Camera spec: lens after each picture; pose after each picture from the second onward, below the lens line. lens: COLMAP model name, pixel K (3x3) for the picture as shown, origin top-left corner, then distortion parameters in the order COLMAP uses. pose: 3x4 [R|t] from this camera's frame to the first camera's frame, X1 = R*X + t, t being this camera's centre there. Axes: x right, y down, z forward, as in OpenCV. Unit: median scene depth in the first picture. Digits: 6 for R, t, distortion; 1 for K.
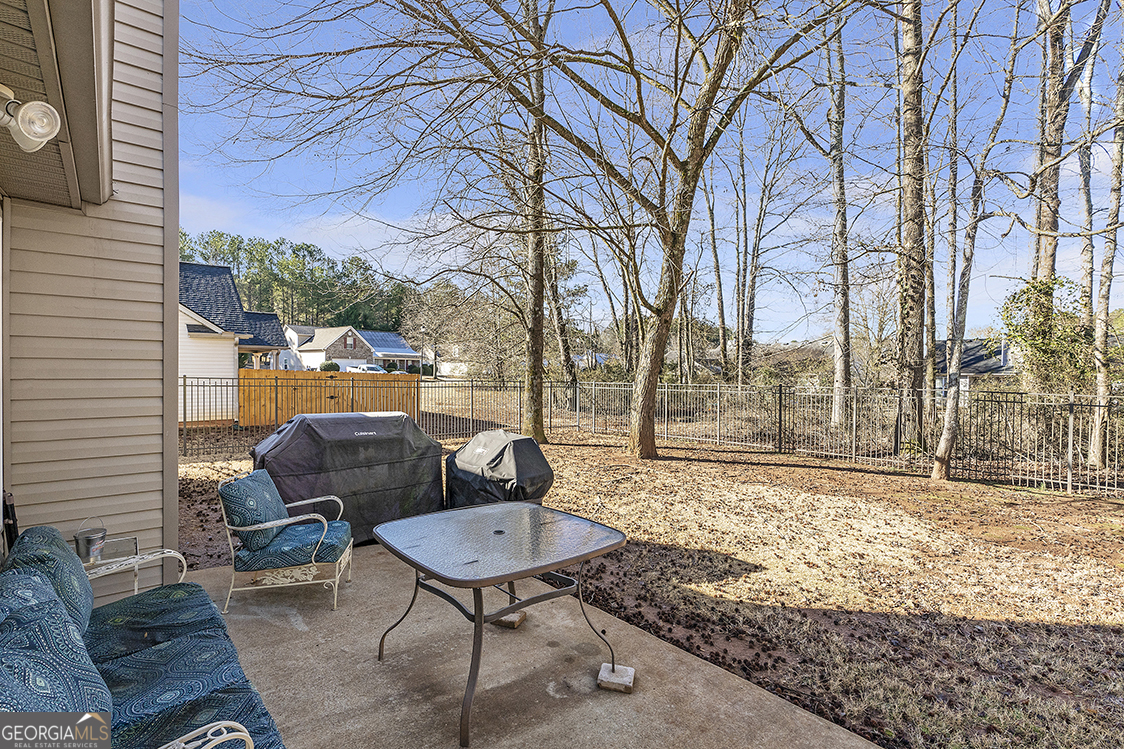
lens RADIAL K [[512.6, 0, 559.9], [0, 512.6, 372.5], [0, 0, 1]] dist [-0.008426, 0.004216]
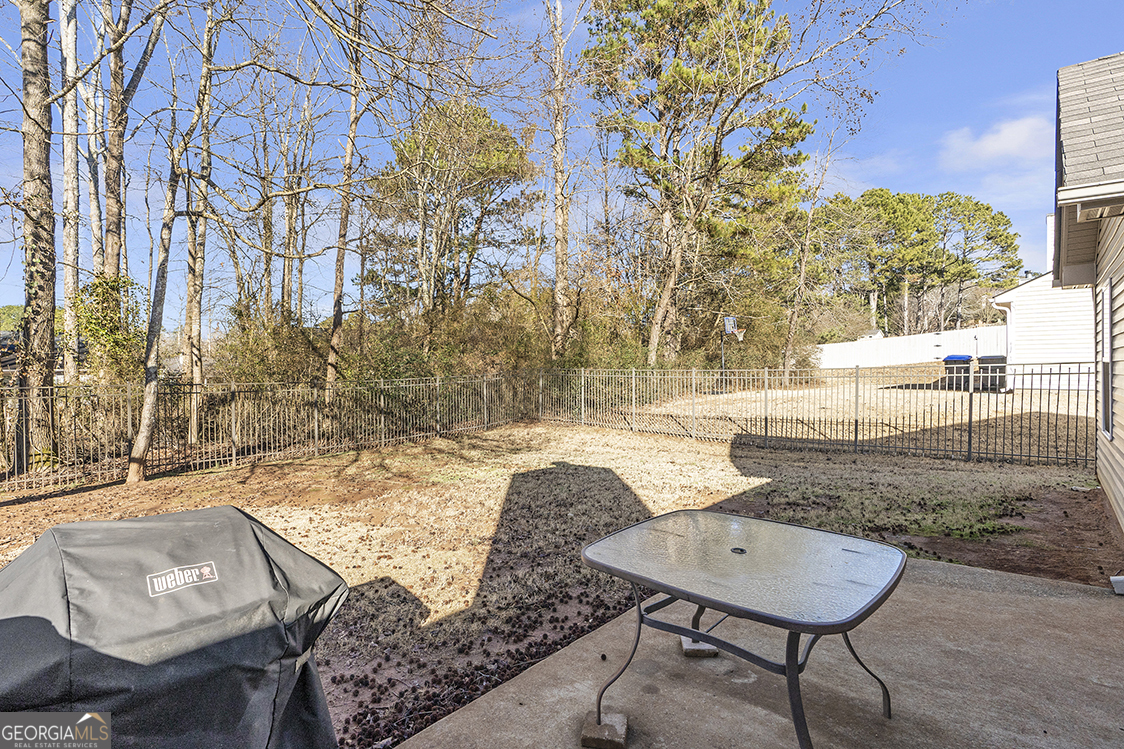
lens RADIAL K [[512.6, 0, 541.6], [0, 512.6, 367.3], [0, 0, 1]] dist [-0.008426, 0.004216]
pose [[-0.052368, -0.008421, 0.998592, -0.173626], [0.010901, 0.999900, 0.009004, 0.002057], [-0.998568, 0.011358, -0.052271, 0.259319]]
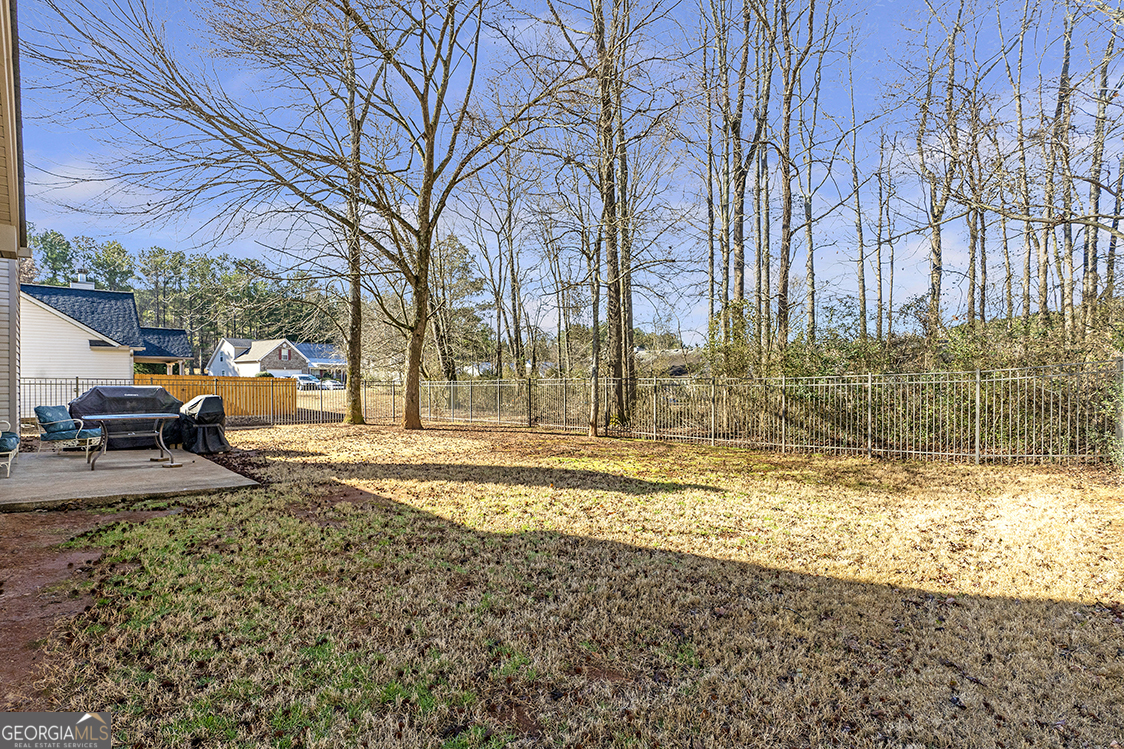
lens RADIAL K [[512.6, 0, 561.9], [0, 512.6, 378.5], [0, 0, 1]] dist [-0.008426, 0.004216]
pose [[0.998157, -0.013938, 0.059059, 0.462612], [0.014358, 0.999875, -0.006688, 0.034825], [-0.058958, 0.007524, 0.998232, -0.432550]]
